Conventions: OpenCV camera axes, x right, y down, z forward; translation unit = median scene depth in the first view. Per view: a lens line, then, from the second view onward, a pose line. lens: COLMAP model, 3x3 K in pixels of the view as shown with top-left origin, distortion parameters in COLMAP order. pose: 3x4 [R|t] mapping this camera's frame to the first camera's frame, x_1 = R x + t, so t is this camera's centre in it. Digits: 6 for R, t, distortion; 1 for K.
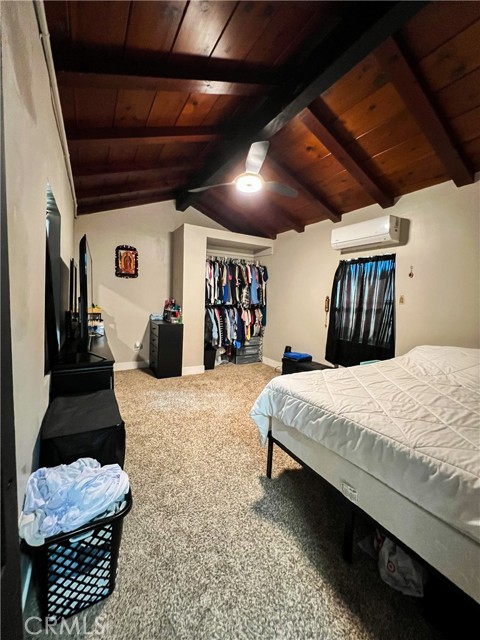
lens RADIAL K [[256.2, 0, 241.7], [0, 256.2, 318.8], [0, 0, 1]] dist [-0.002056, 0.000342]
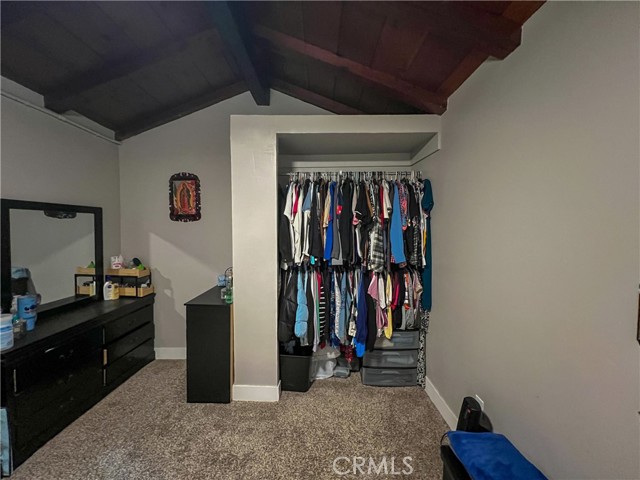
lens RADIAL K [[256.2, 0, 317.9], [0, 256.2, 238.7], [0, 0, 1]] dist [-0.002056, 0.000342]
pose [[0.855566, -0.009067, -0.517615, 0.196823], [-0.017107, 0.998805, -0.045772, -0.093456], [0.517412, 0.048015, 0.854388, 0.636476]]
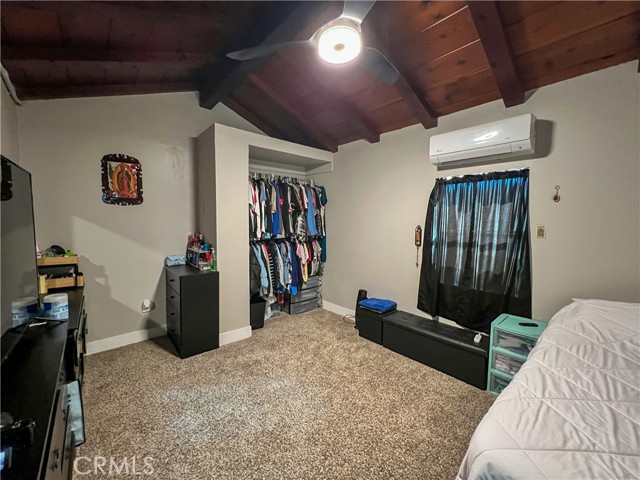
lens RADIAL K [[256.2, 0, 317.8], [0, 256.2, 239.3], [0, 0, 1]] dist [-0.002056, 0.000342]
pose [[0.982012, -0.038900, 0.184765, -0.092406], [0.039004, 0.999234, 0.003071, -0.057081], [-0.184743, 0.004190, 0.982778, 0.282719]]
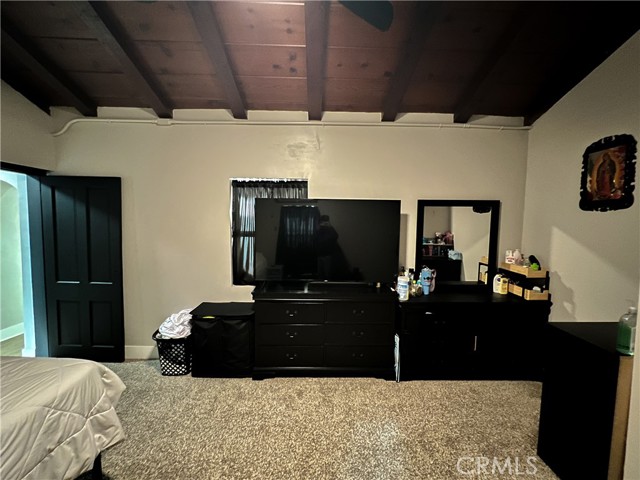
lens RADIAL K [[256.2, 0, 317.2], [0, 256.2, 238.4], [0, 0, 1]] dist [-0.001121, -0.000379]
pose [[-0.495134, 0.015121, -0.868685, 0.191510], [-0.100336, 0.992163, 0.074460, -0.098055], [0.863004, 0.124028, -0.489736, 0.826026]]
